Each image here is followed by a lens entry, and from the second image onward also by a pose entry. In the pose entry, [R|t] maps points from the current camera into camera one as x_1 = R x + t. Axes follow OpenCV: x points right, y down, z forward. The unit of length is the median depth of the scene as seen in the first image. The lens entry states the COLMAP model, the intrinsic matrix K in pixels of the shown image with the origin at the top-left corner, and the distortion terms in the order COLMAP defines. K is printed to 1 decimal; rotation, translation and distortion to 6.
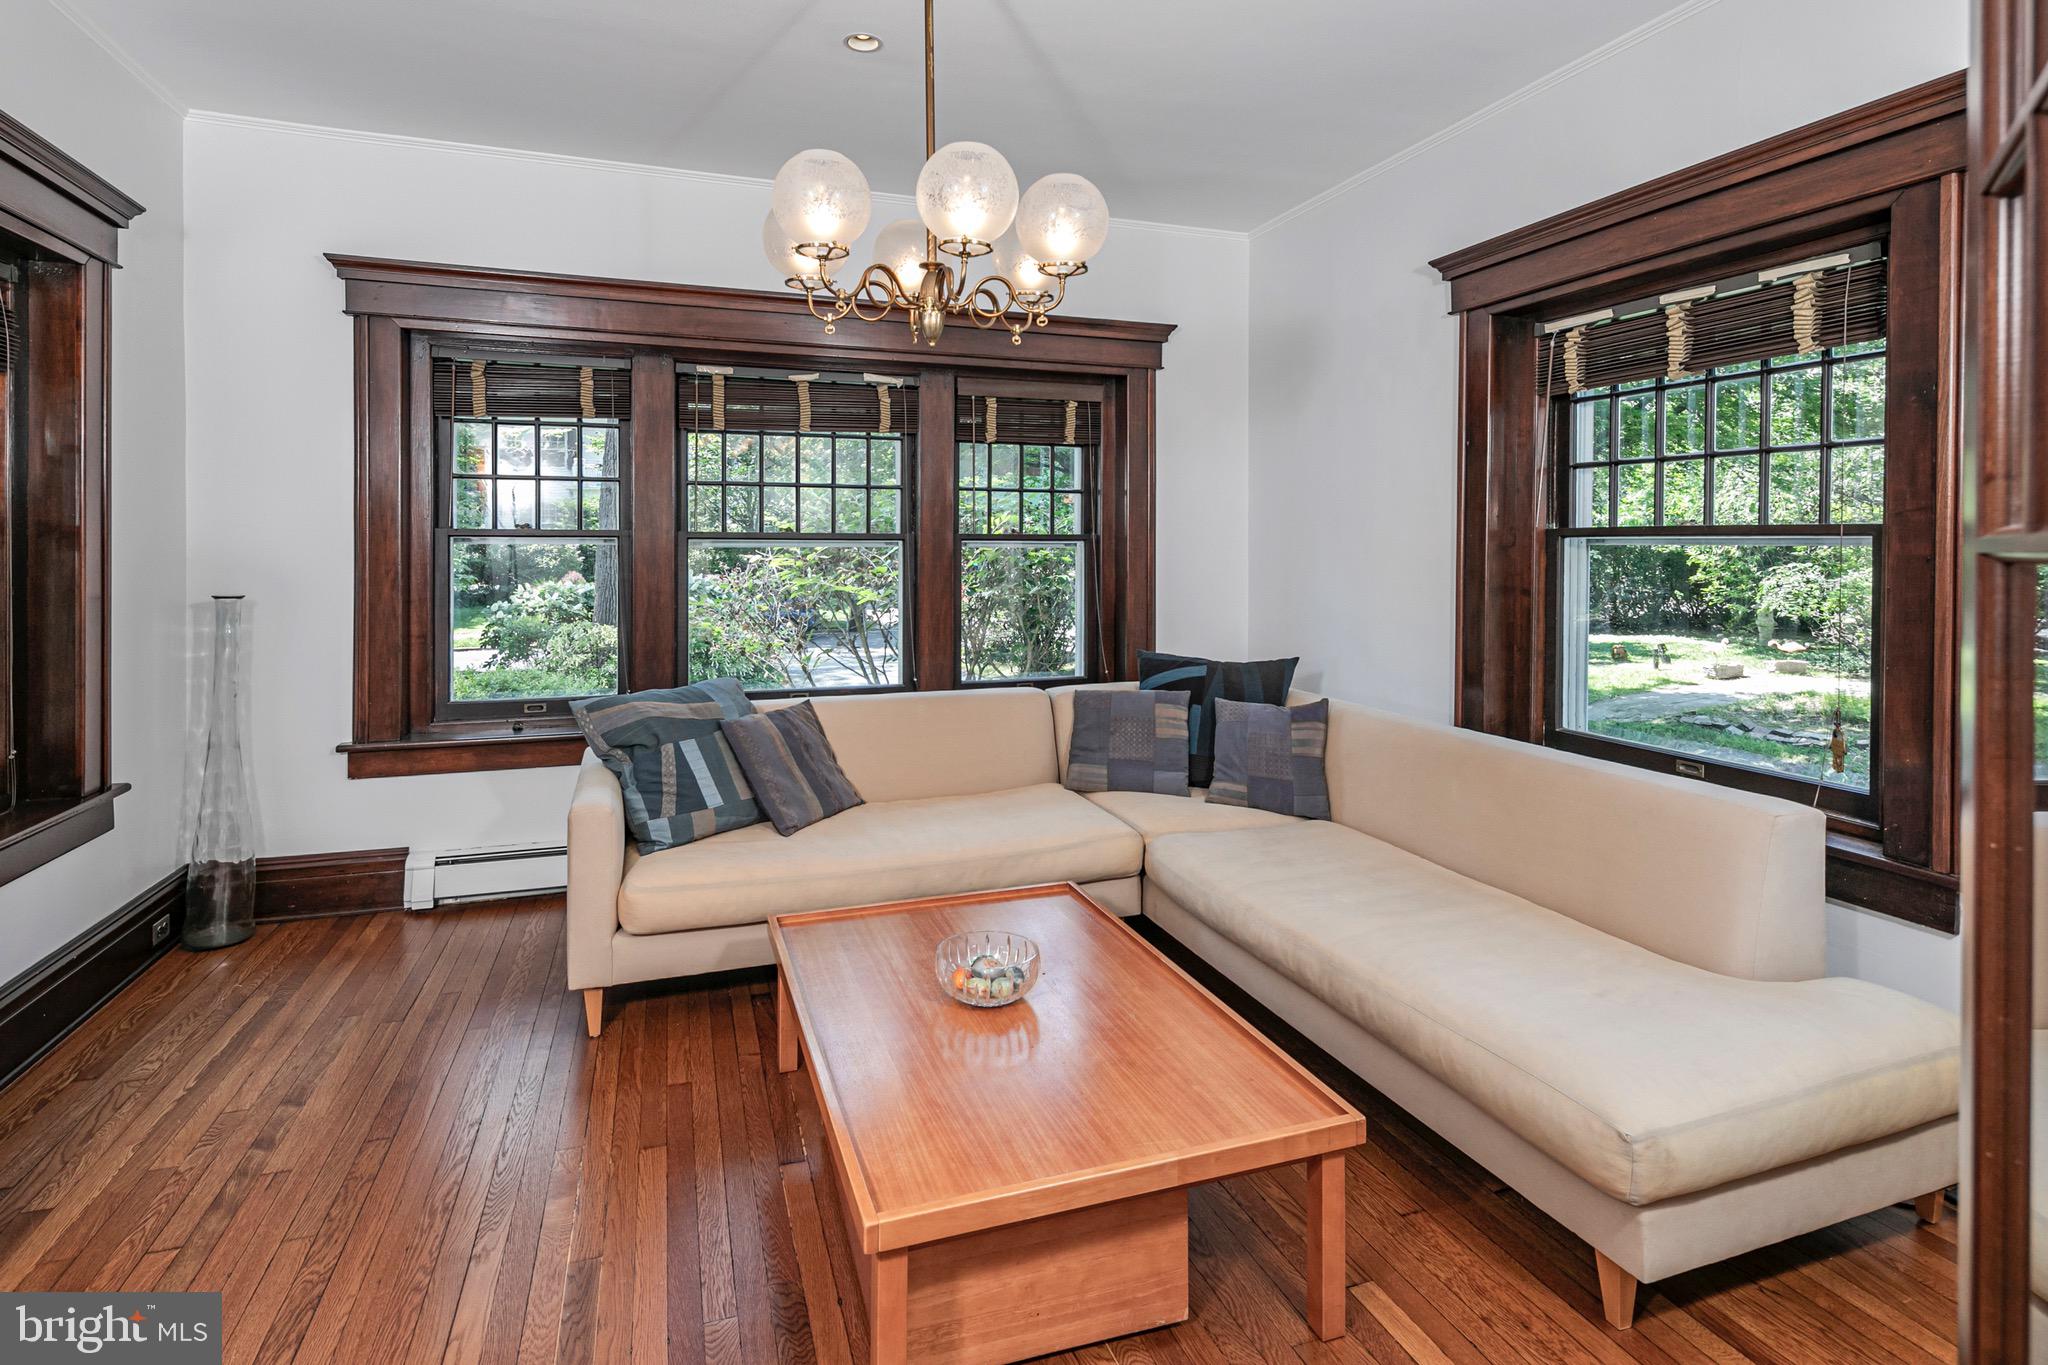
lens RADIAL K [[1107.8, 0, 1102.3], [0, 1107.8, 567.3], [0, 0, 1]] dist [0.011103, -0.003648]
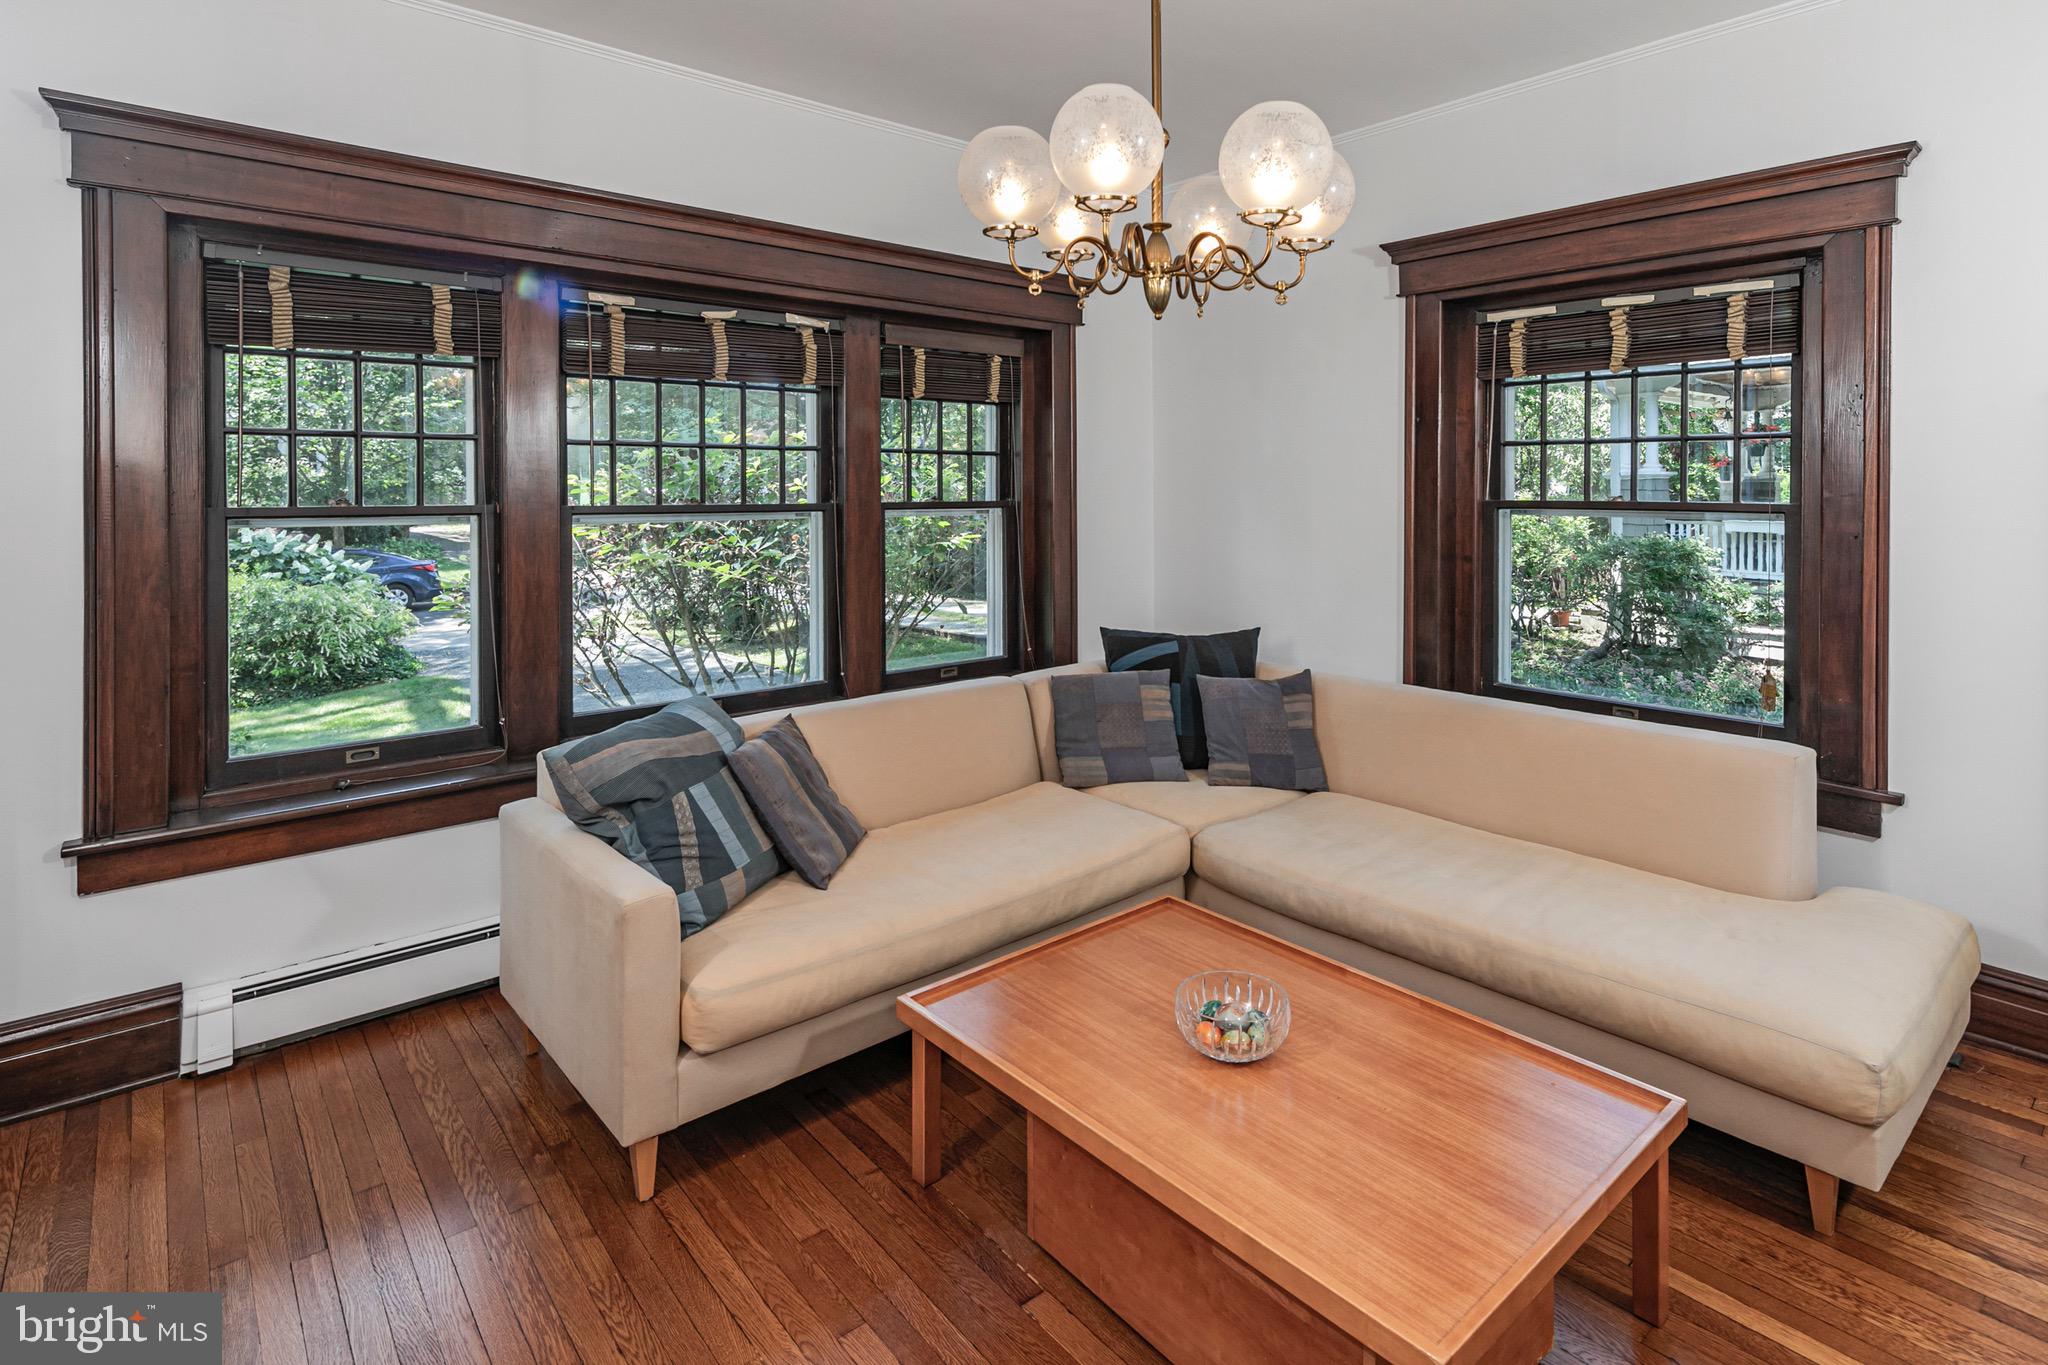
lens RADIAL K [[1107.8, 0, 1161.5], [0, 1107.8, 512.1], [0, 0, 1]] dist [0.011103, -0.003648]
pose [[0.913495, -0.007750, 0.406775, -0.337605], [0.004317, 0.999947, 0.009356, -0.035735], [-0.406826, -0.006791, 0.913480, 0.135160]]
